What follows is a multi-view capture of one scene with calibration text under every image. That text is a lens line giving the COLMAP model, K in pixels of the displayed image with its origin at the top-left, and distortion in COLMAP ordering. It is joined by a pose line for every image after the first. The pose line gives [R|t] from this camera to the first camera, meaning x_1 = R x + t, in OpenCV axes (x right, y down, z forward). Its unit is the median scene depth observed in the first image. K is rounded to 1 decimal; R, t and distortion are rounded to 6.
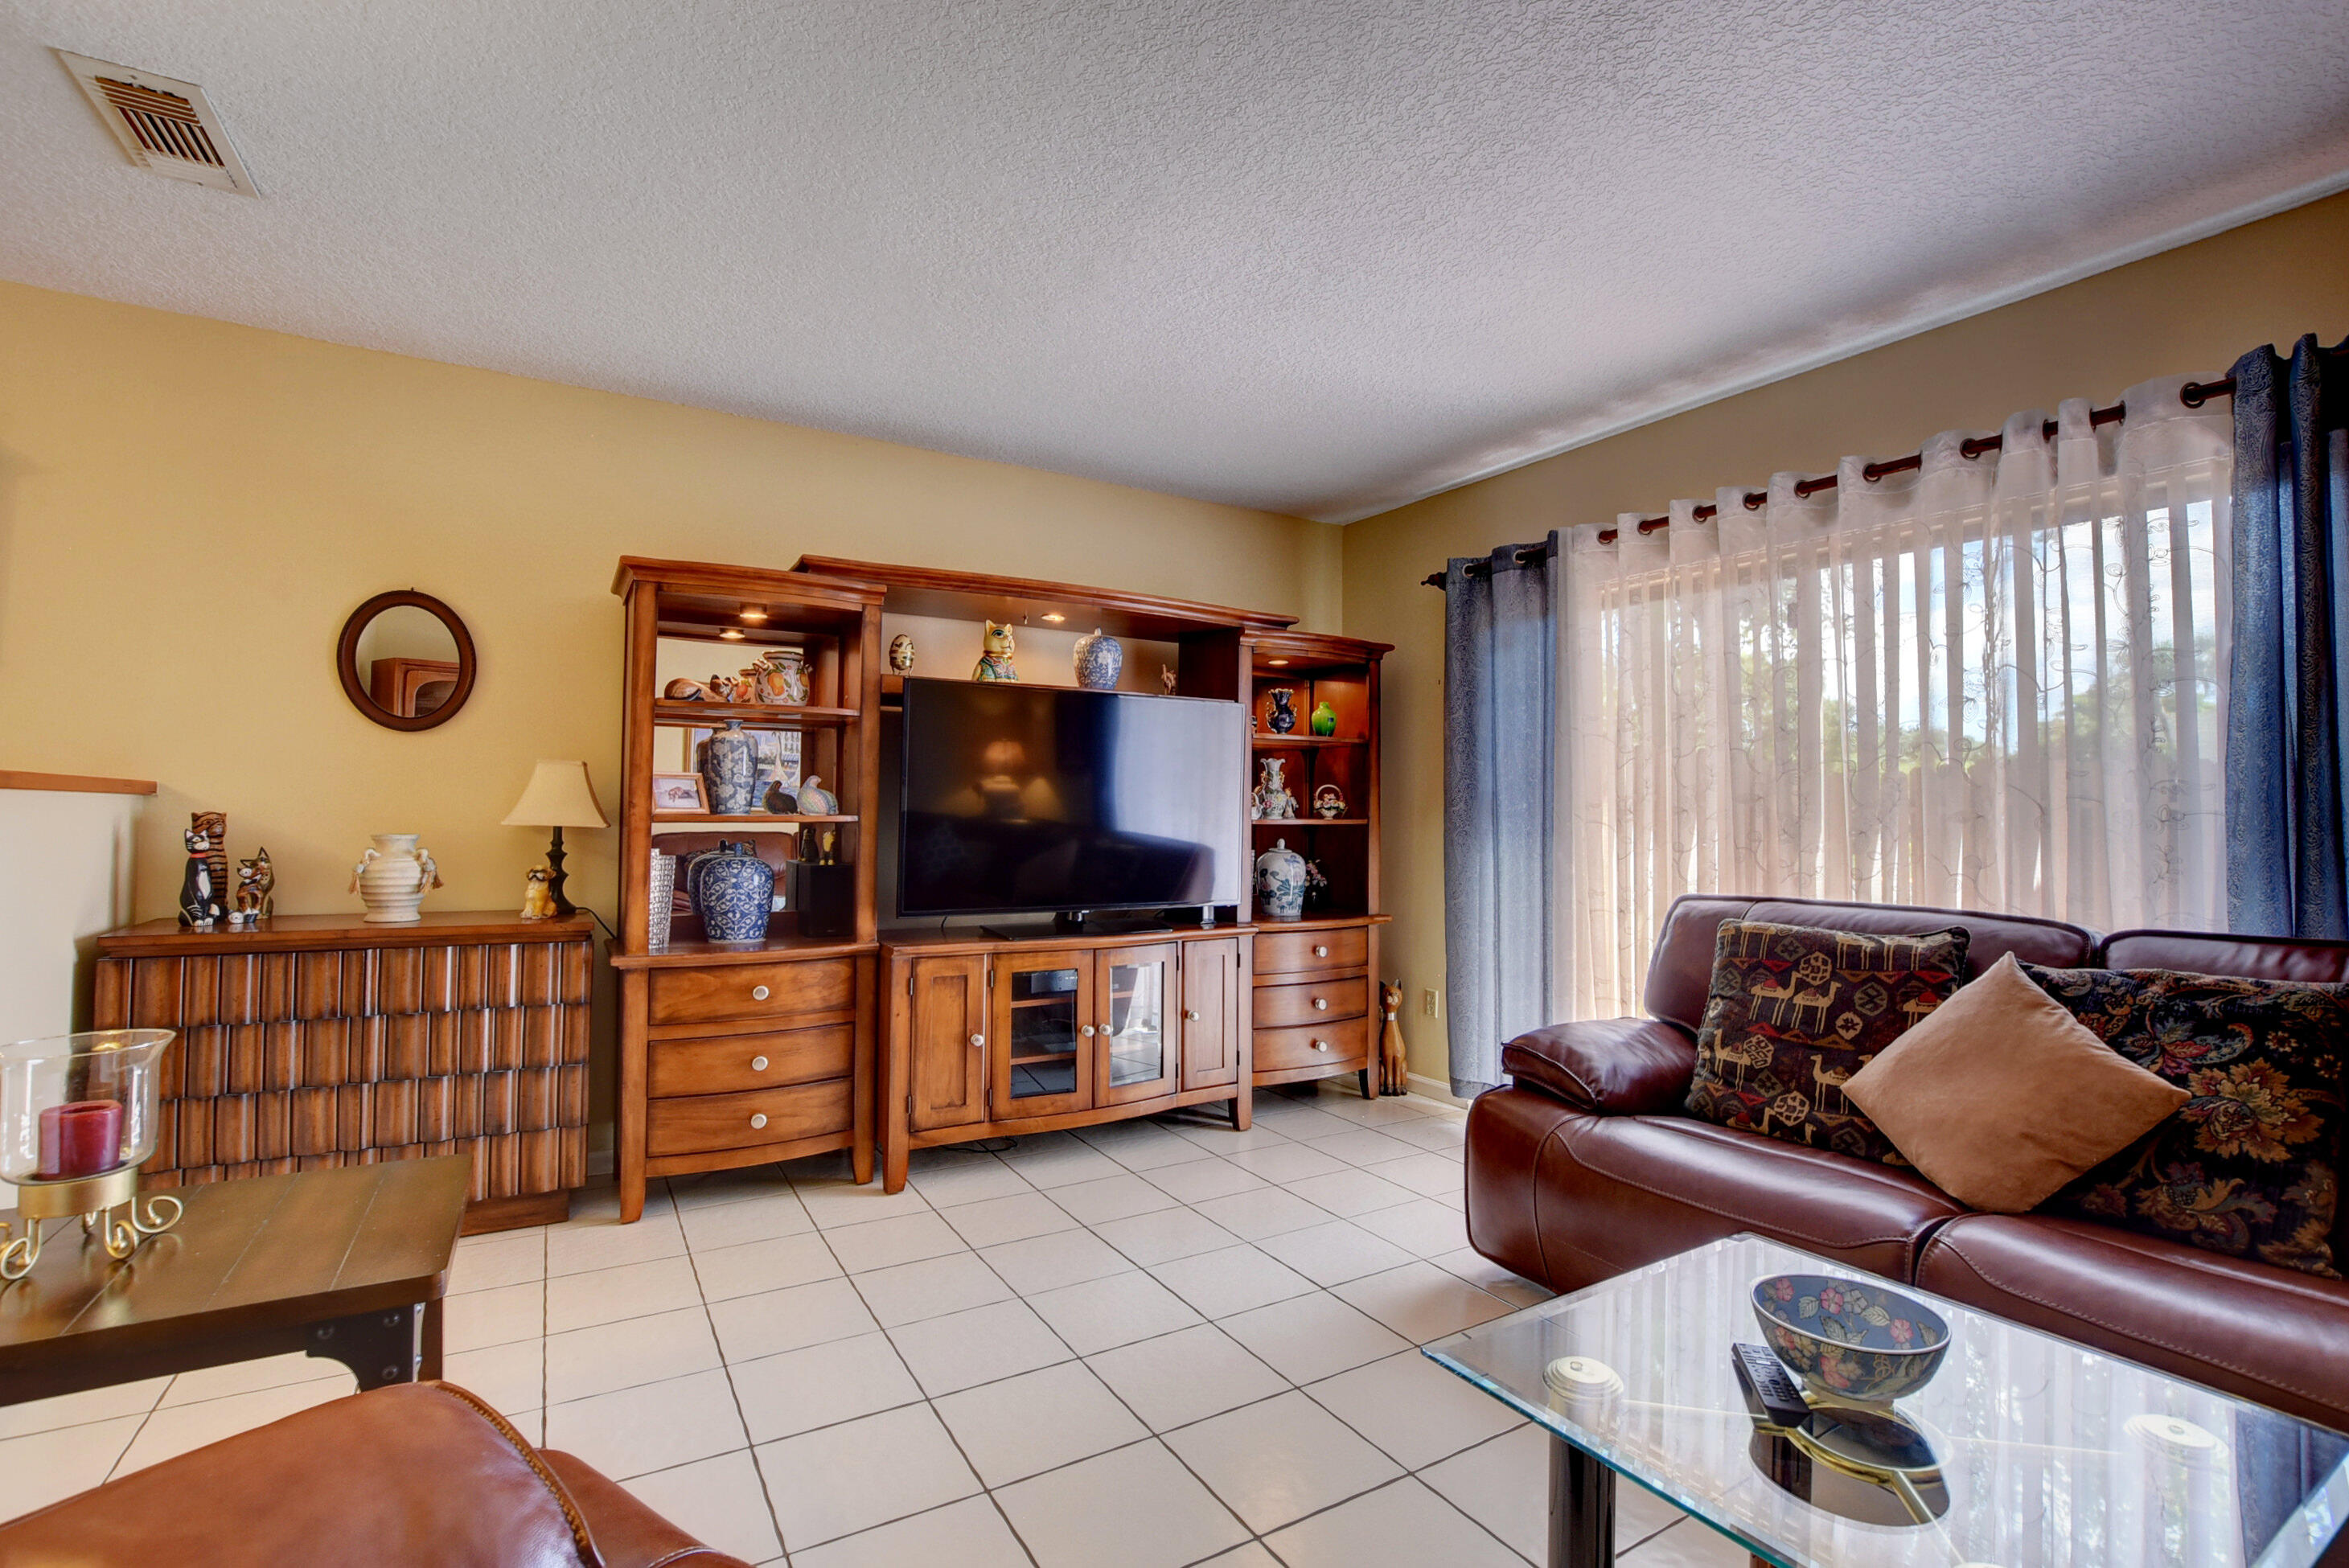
lens RADIAL K [[1037.1, 0, 1174.5], [0, 1037.1, 784.0], [0, 0, 1]] dist [0.002341, 0.000220]
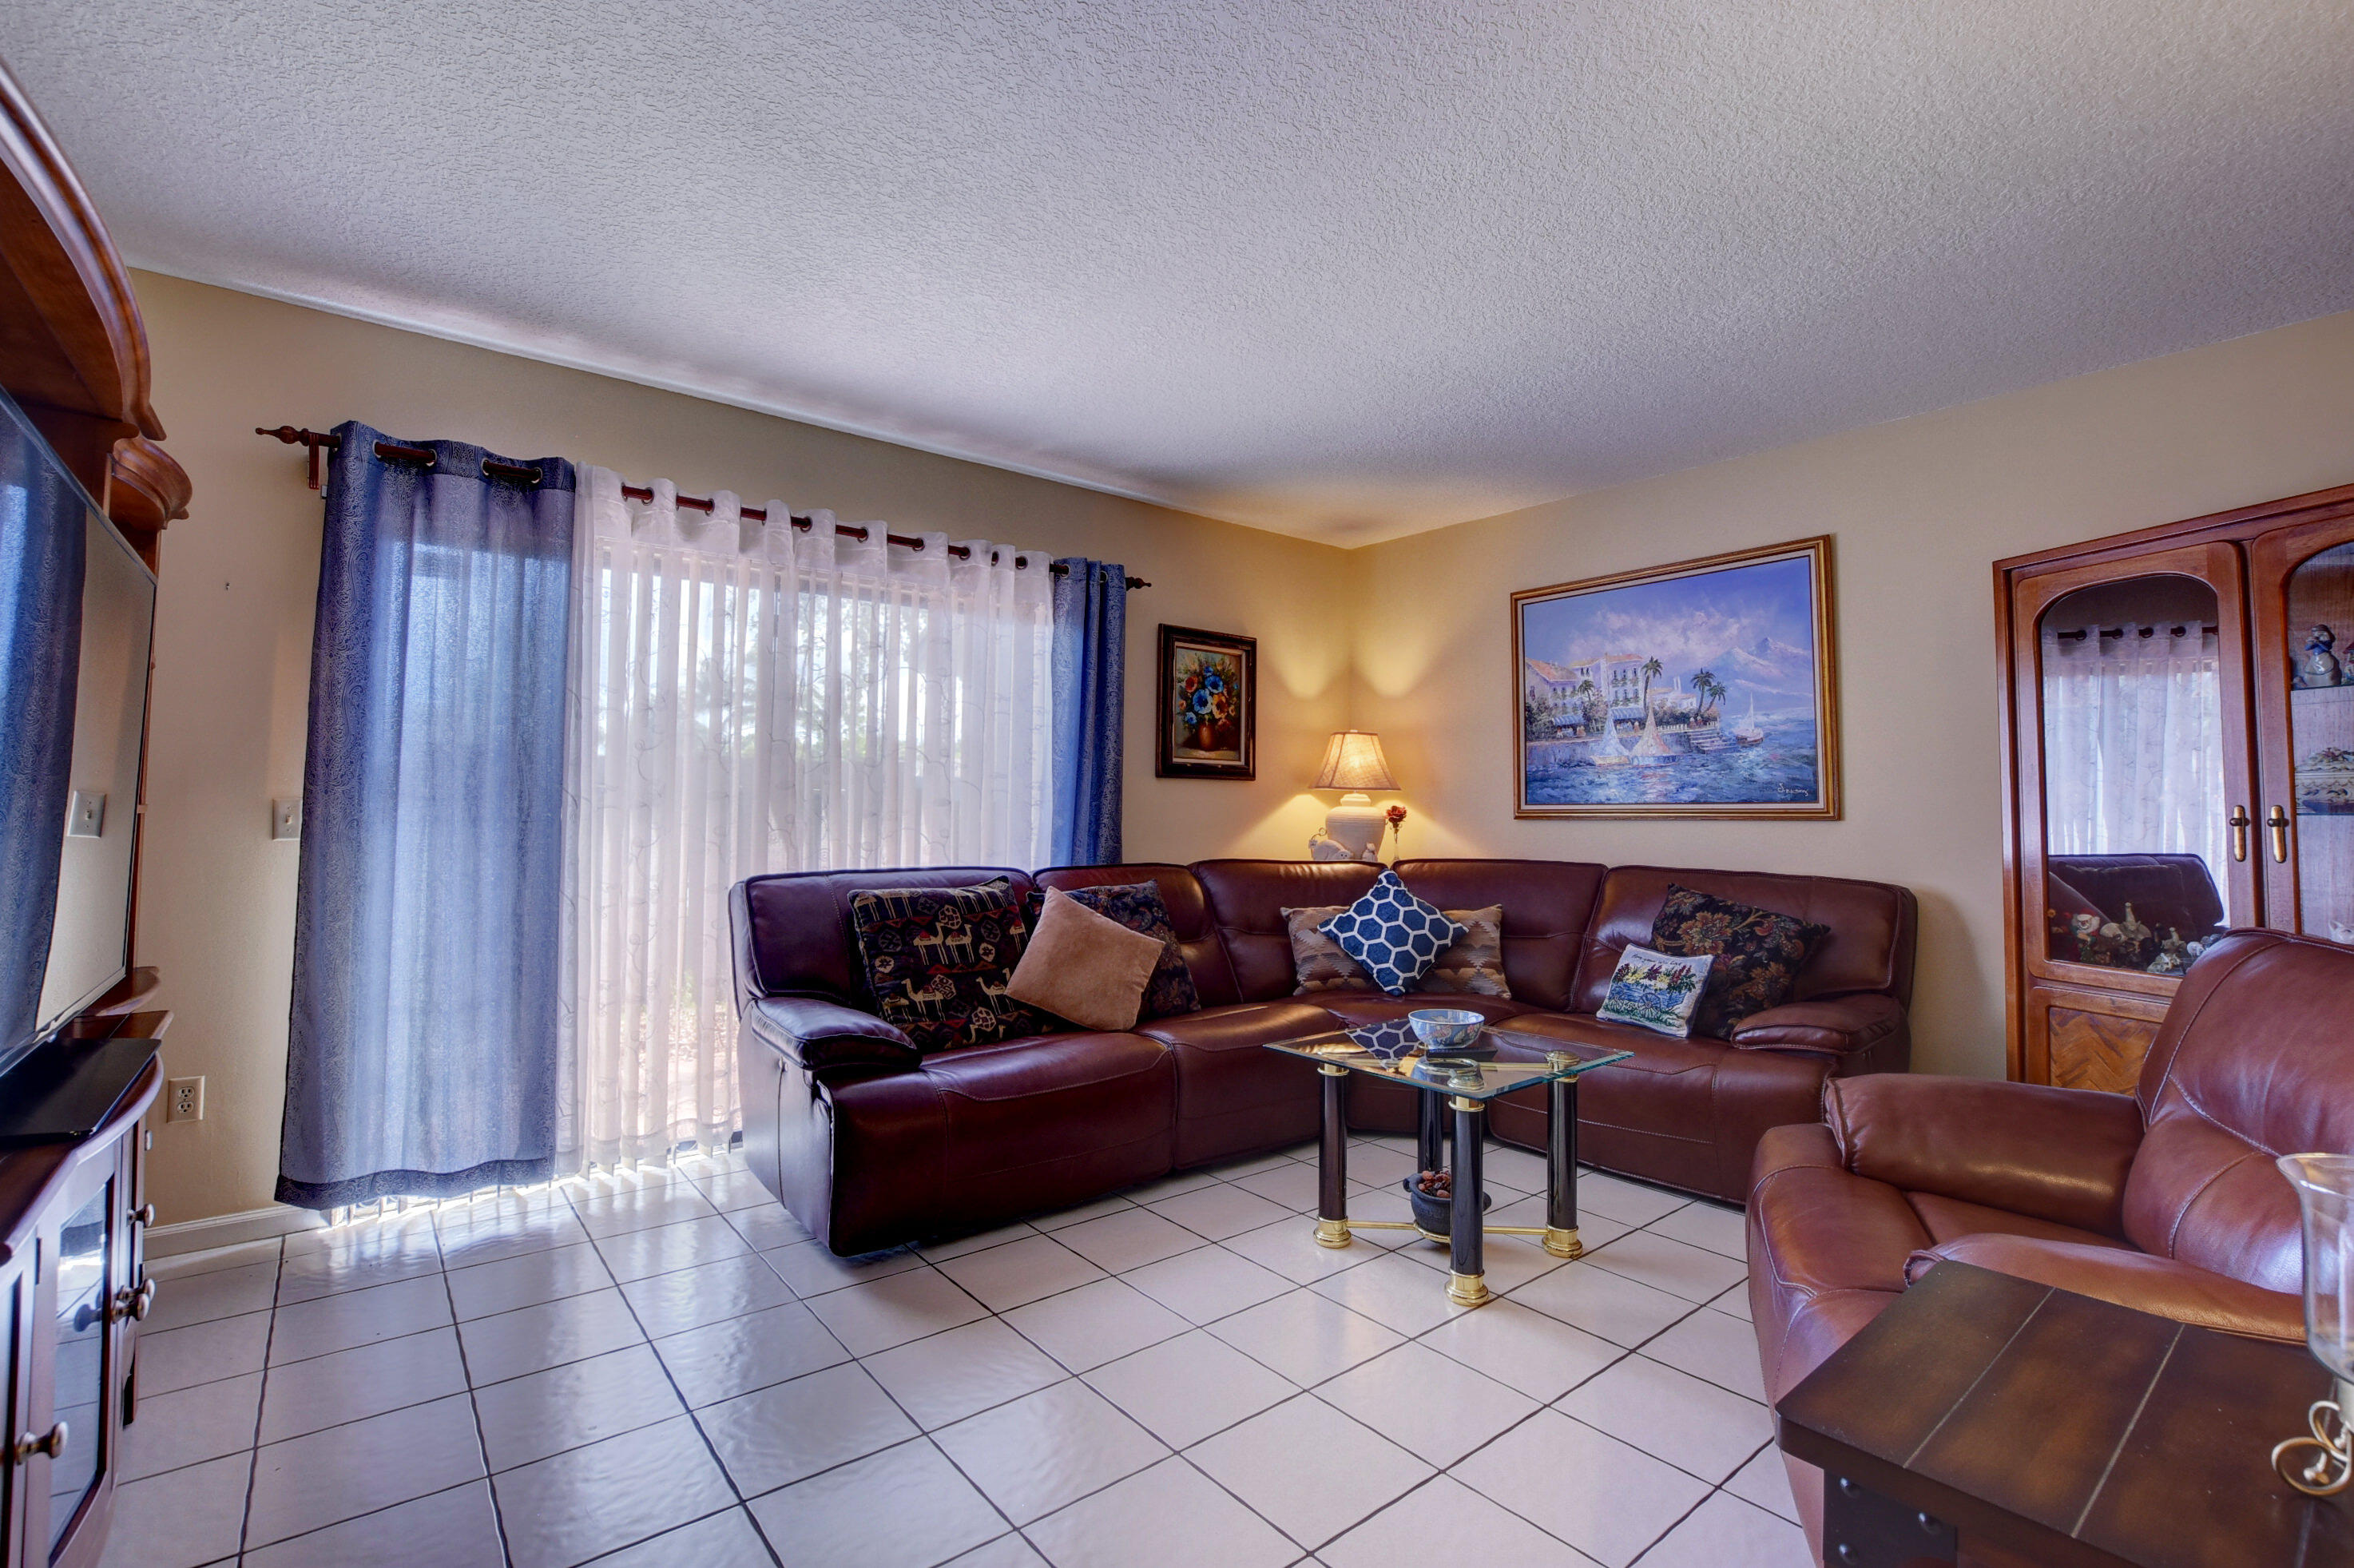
lens RADIAL K [[1010.9, 0, 1218.9], [0, 1010.9, 812.7], [0, 0, 1]] dist [-0.076050, -0.000019]
pose [[-0.127039, 0.005207, 0.991884, -0.670485], [-0.024938, 0.999653, -0.008442, 0.046723], [-0.991584, -0.025808, -0.126865, 0.807143]]
